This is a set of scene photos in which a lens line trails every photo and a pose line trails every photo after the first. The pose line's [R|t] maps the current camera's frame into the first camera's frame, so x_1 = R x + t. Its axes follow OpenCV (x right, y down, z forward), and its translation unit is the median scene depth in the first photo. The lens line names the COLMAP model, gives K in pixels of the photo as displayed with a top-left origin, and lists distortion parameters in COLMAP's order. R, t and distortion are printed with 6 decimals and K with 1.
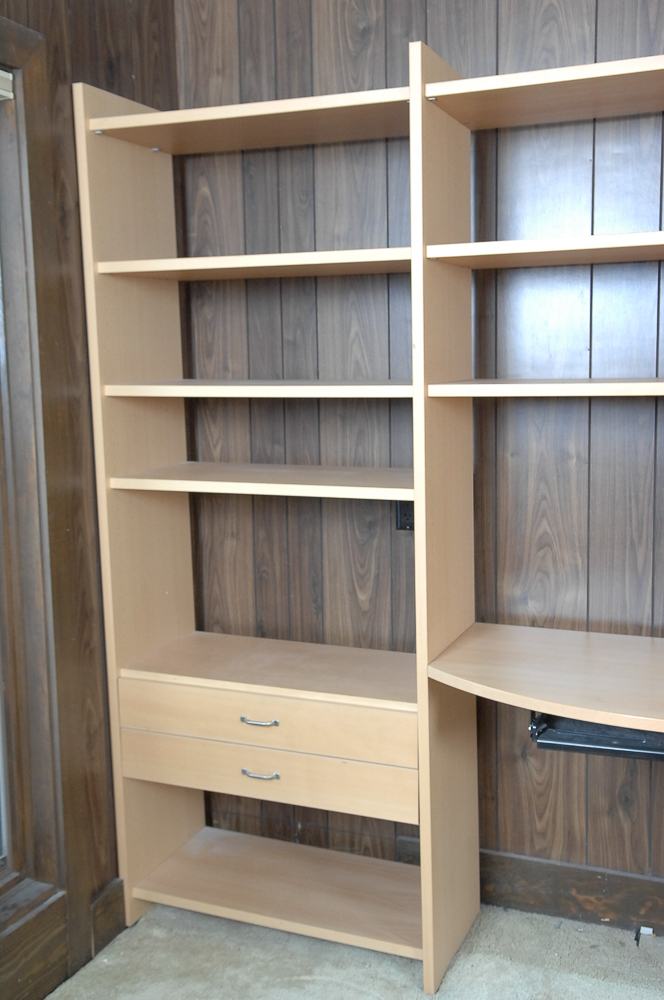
lens RADIAL K [[1203.6, 0, 327.5], [0, 1203.6, 509.8], [0, 0, 1]] dist [0.048529, 0.000000]
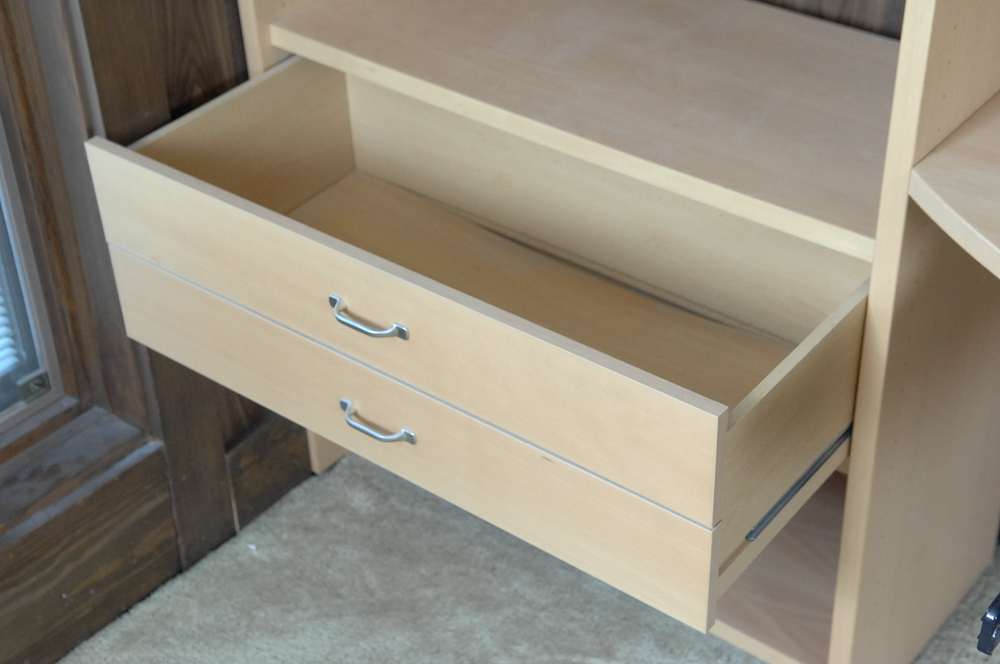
lens RADIAL K [[1651.5, 0, 509.4], [0, 1651.5, 336.5], [0, 0, 1]] dist [0.171276, 0.000000]
pose [[0.961937, 0.156422, -0.224073, 0.083286], [-0.031377, 0.877769, 0.478056, -0.075761], [0.271463, -0.452829, 0.849266, 0.447448]]
